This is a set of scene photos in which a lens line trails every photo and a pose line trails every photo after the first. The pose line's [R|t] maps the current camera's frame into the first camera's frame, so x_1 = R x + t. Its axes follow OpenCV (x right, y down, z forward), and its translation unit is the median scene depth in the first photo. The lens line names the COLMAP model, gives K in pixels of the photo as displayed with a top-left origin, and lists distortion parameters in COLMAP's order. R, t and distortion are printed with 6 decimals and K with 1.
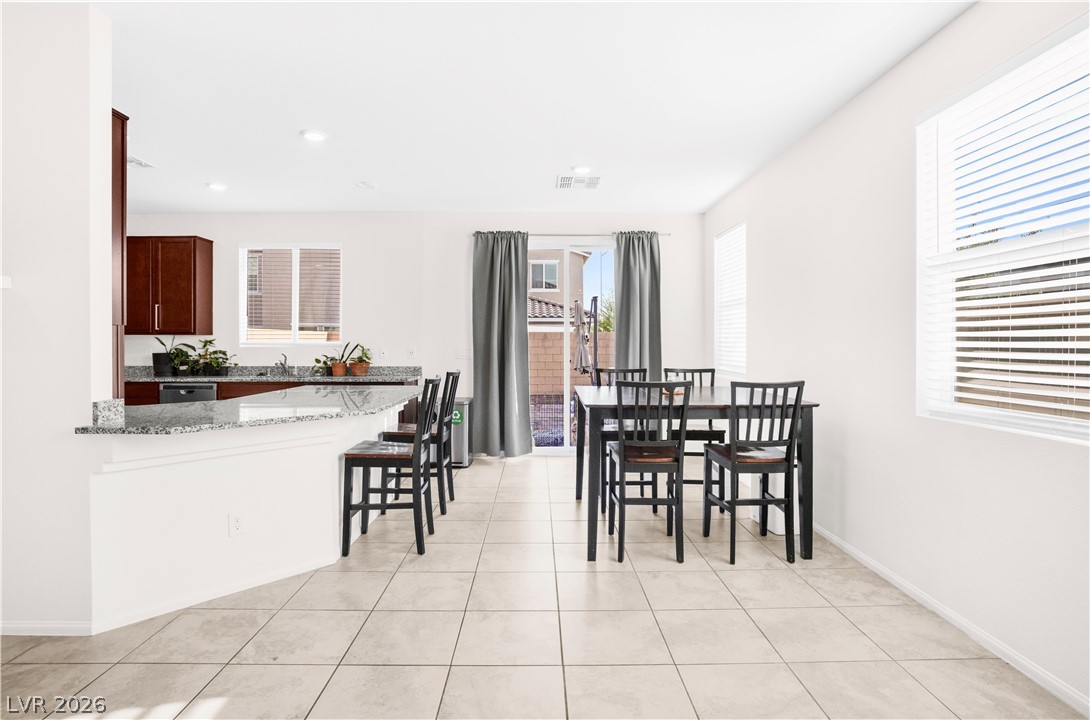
lens RADIAL K [[547.6, 0, 548.8], [0, 547.6, 352.4], [0, 0, 1]] dist [-0.001920, 0.001307]
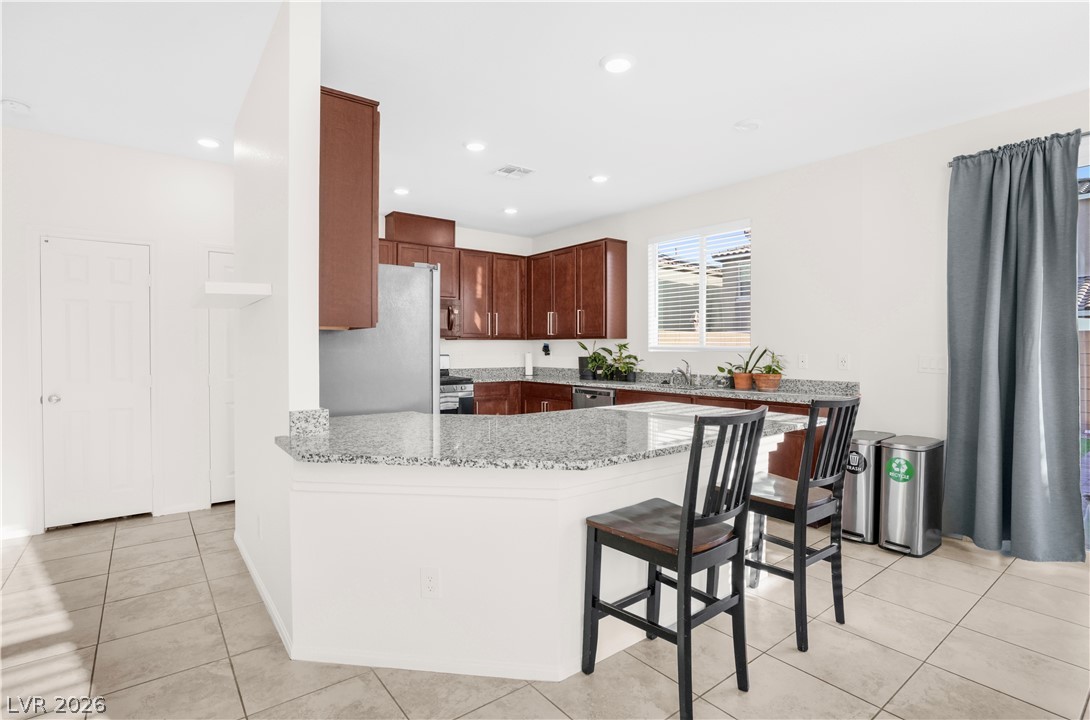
lens RADIAL K [[547.6, 0, 548.8], [0, 547.6, 352.4], [0, 0, 1]] dist [-0.001920, 0.001307]
pose [[0.621572, 0.007977, -0.783317, 0.057653], [-0.014382, 0.999896, -0.001231, -0.004891], [0.783225, 0.012031, 0.621622, 0.299851]]
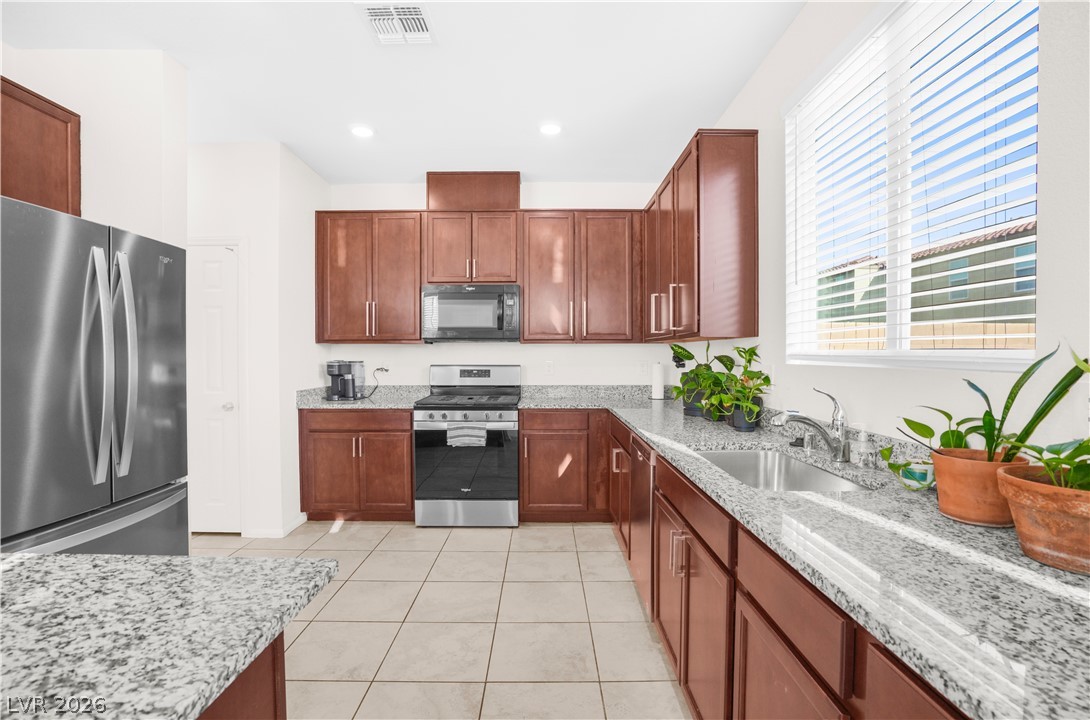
lens RADIAL K [[514.9, 0, 545.0], [0, 514.9, 360.0], [0, 0, 1]] dist [-0.063985, 0.000220]
pose [[-0.007974, 0.012196, -0.999894, -0.194628], [-0.018001, 0.999762, 0.012338, -0.014852], [0.999806, 0.018097, -0.007753, 0.846525]]
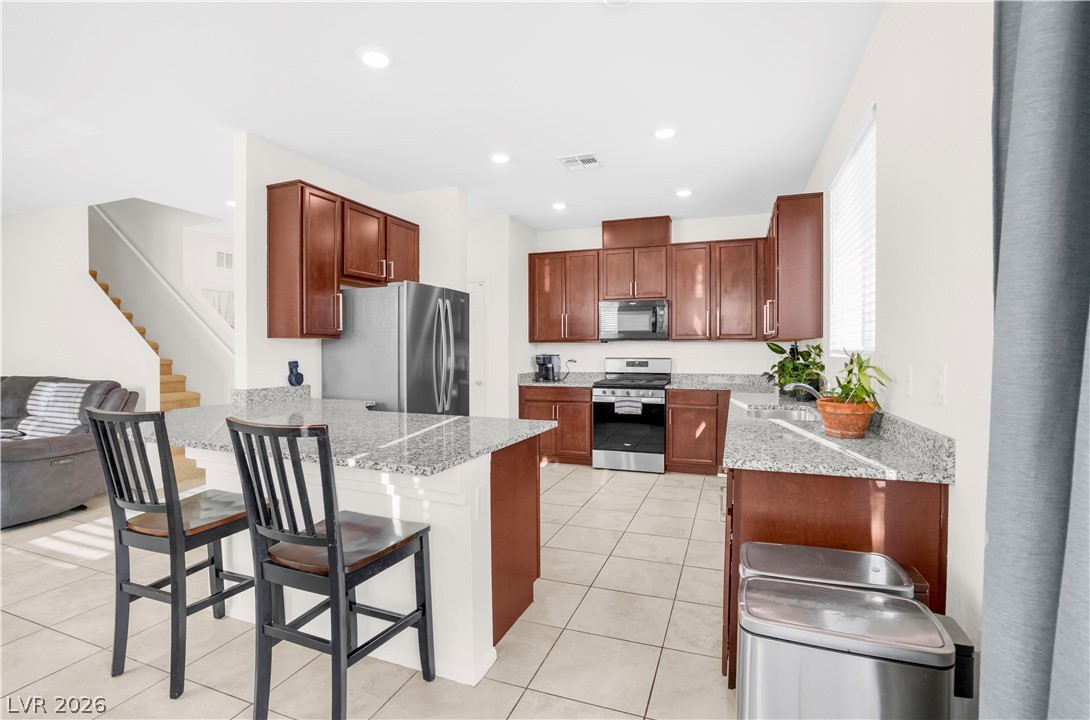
lens RADIAL K [[514.9, 0, 545.0], [0, 514.9, 360.0], [0, 0, 1]] dist [-0.063985, 0.000220]
pose [[-0.359949, 0.018408, -0.932790, 0.062612], [-0.016960, 0.999511, 0.026269, -0.016096], [0.932818, 0.025276, -0.359461, 0.929920]]
